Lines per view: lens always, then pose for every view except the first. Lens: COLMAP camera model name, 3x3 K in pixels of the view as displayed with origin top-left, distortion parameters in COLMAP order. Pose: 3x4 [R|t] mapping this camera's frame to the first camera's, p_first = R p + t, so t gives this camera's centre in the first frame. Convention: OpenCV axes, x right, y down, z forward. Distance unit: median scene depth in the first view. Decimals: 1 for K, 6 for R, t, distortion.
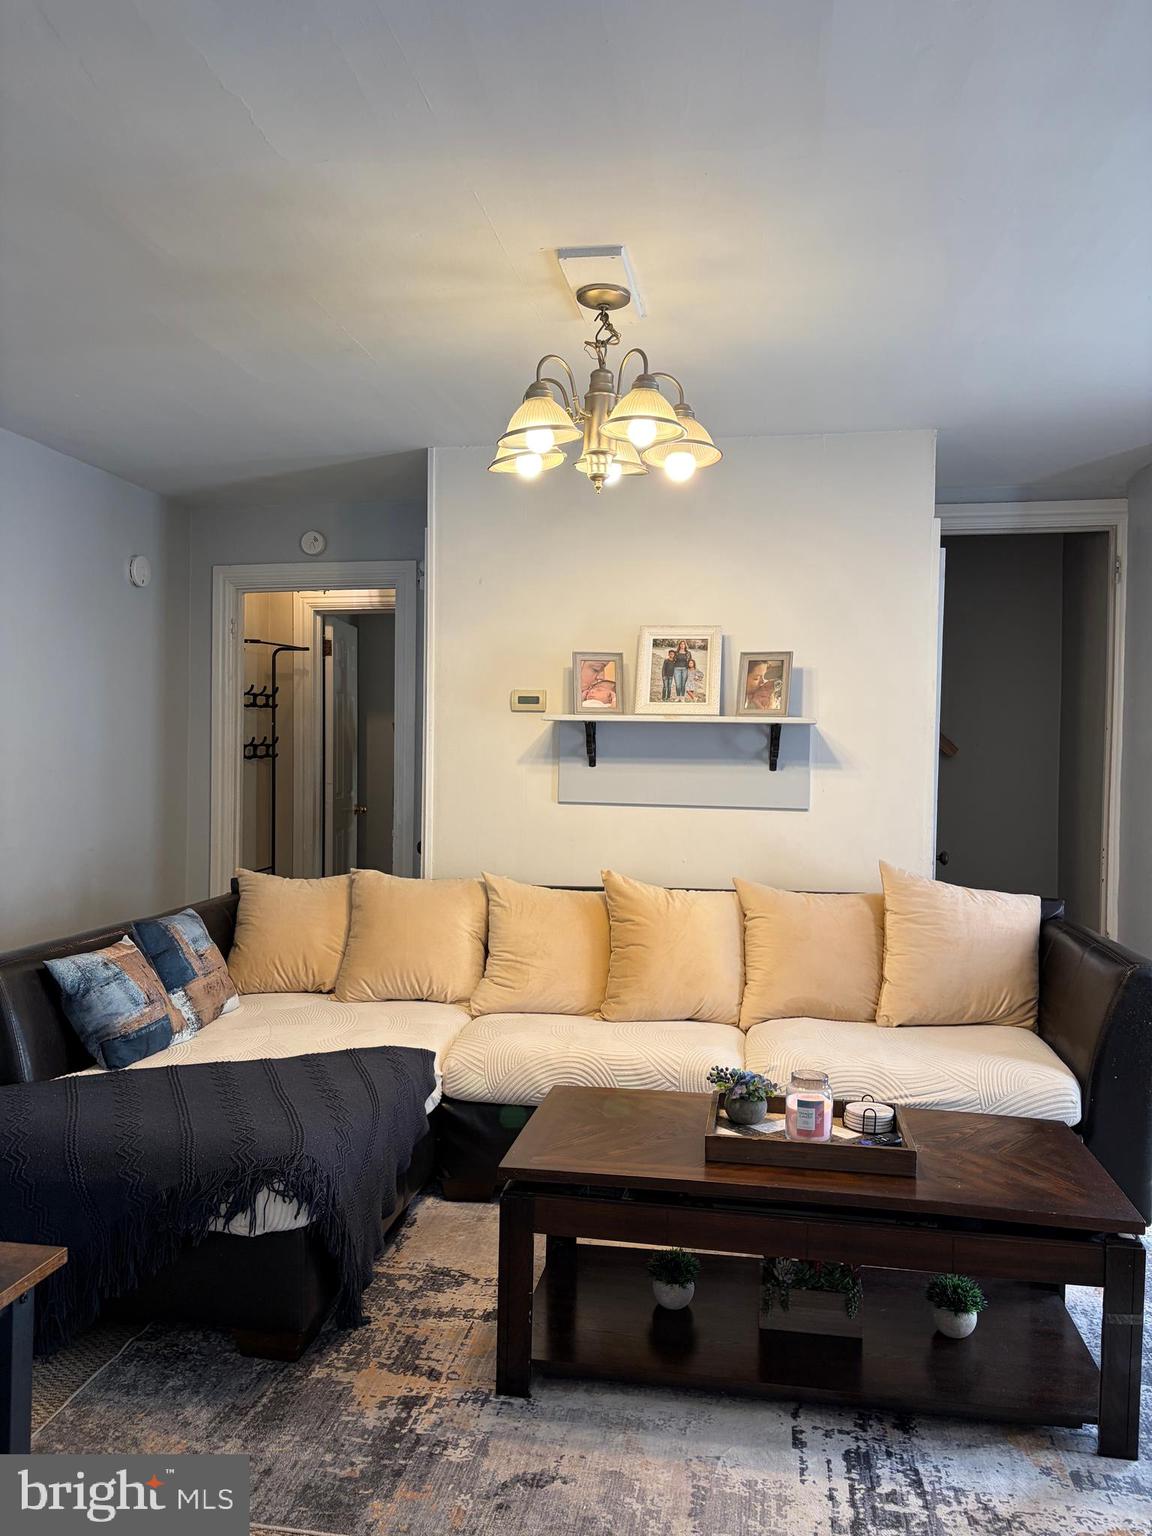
lens RADIAL K [[1161.7, 0, 575.8], [0, 1161.7, 768.9], [0, 0, 1]] dist [0.018602, -0.031321]
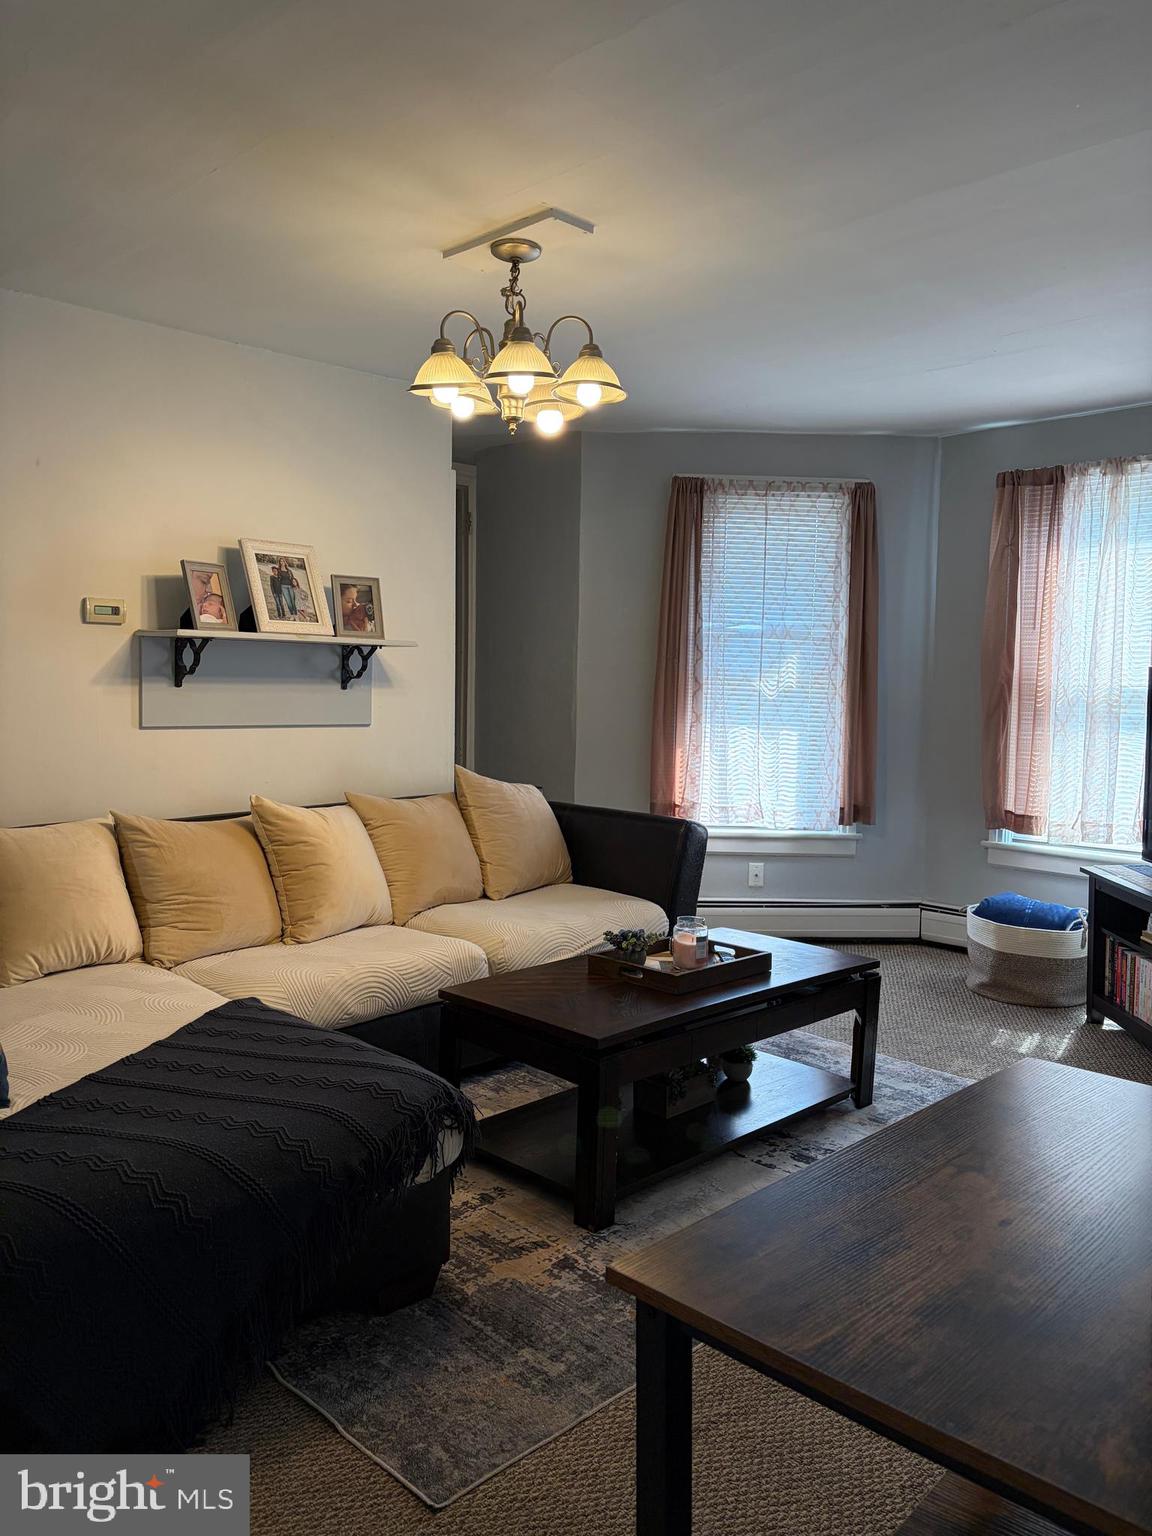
lens RADIAL K [[1161.7, 0, 614.2], [0, 1161.7, 768.1], [0, 0, 1]] dist [0.018602, -0.031321]
pose [[0.571115, -0.065522, 0.818251, -0.574108], [0.003456, 0.996992, 0.077422, -0.008232], [-0.820862, -0.041389, 0.569624, 0.201801]]
